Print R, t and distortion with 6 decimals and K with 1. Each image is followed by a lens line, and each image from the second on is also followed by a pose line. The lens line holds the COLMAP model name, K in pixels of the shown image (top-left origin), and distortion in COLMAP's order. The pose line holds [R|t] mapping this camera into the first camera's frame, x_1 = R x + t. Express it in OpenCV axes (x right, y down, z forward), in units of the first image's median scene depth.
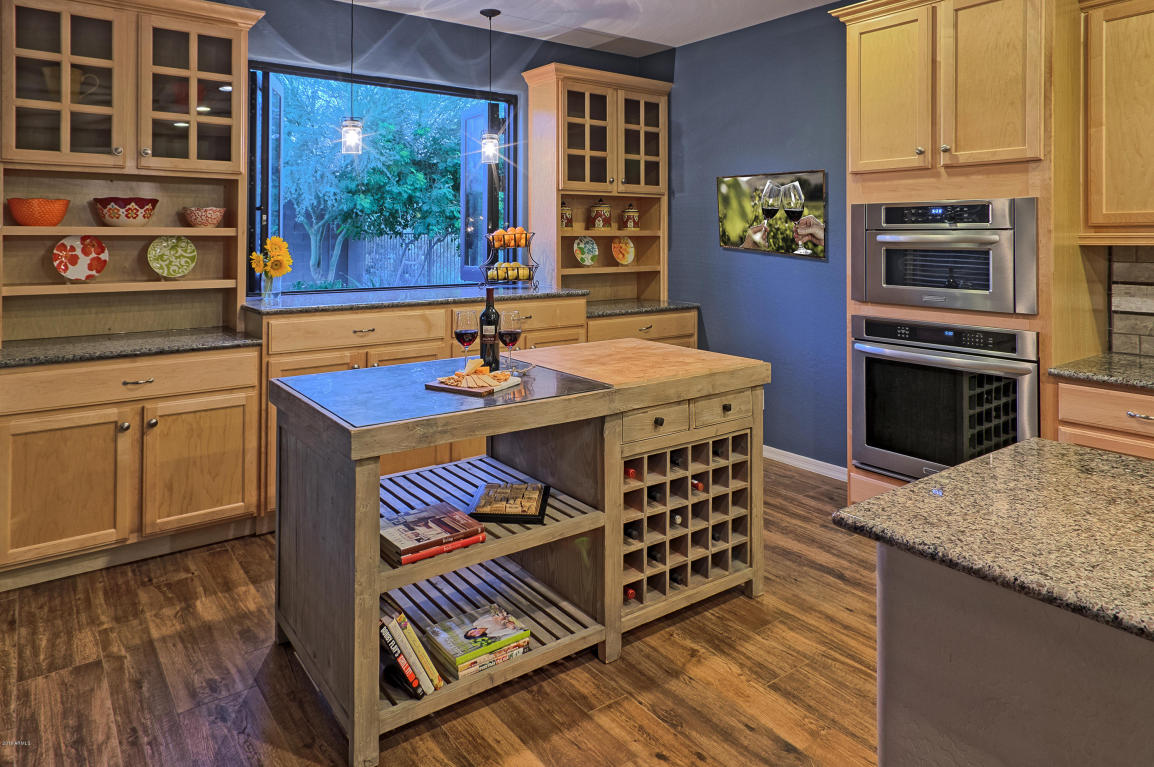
lens RADIAL K [[721.9, 0, 576.0], [0, 721.9, 380.4], [0, 0, 1]] dist [-0.003957, -0.001337]
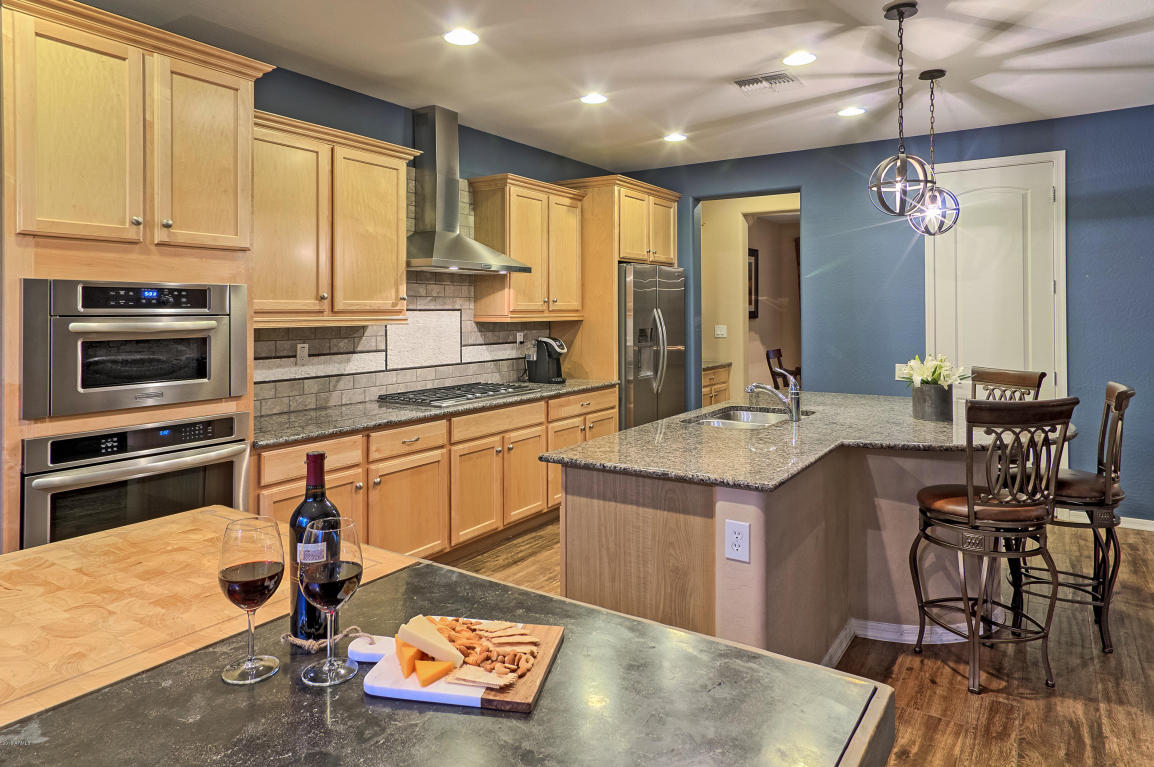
lens RADIAL K [[721.9, 0, 576.5], [0, 721.9, 387.8], [0, 0, 1]] dist [-0.003957, -0.001337]
pose [[-0.340105, -0.093661, 0.935712, -0.477064], [0.192879, 0.966925, 0.166892, -0.174655], [-0.920395, 0.237240, -0.310791, 0.837702]]
